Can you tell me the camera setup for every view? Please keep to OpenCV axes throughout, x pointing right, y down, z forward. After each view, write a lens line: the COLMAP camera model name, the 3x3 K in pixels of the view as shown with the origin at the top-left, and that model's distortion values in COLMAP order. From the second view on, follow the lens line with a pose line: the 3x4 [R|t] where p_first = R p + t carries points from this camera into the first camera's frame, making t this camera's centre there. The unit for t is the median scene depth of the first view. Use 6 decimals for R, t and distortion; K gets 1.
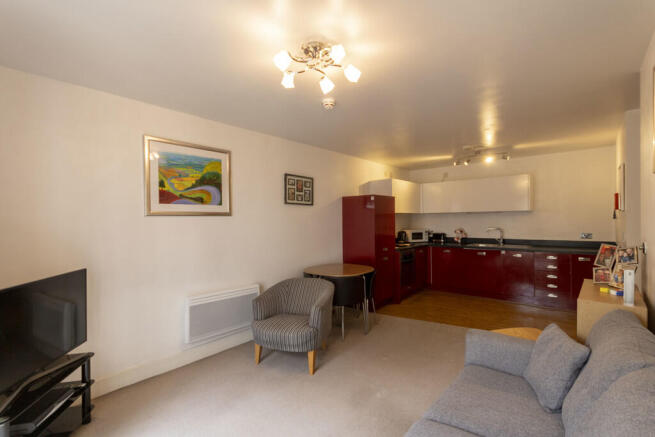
lens RADIAL K [[306.4, 0, 325.8], [0, 306.4, 218.1], [0, 0, 1]] dist [0.006164, 0.000156]
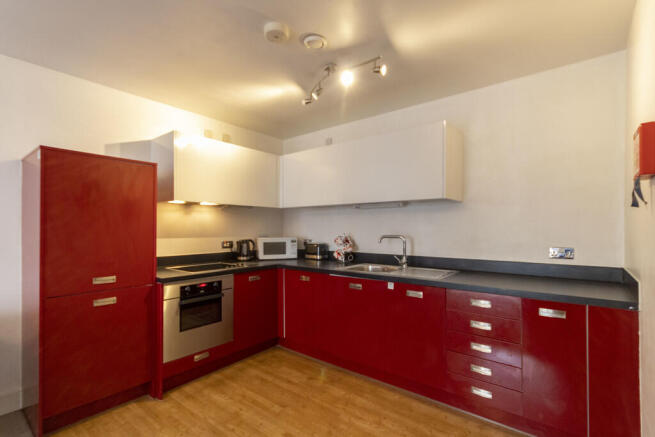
lens RADIAL K [[306.4, 0, 329.7], [0, 306.4, 222.3], [0, 0, 1]] dist [0.006164, 0.000156]
pose [[0.999654, 0.013553, 0.022554, 0.409495], [-0.013156, 0.999757, -0.017662, 0.020882], [-0.022788, 0.017359, 0.999590, 0.461081]]
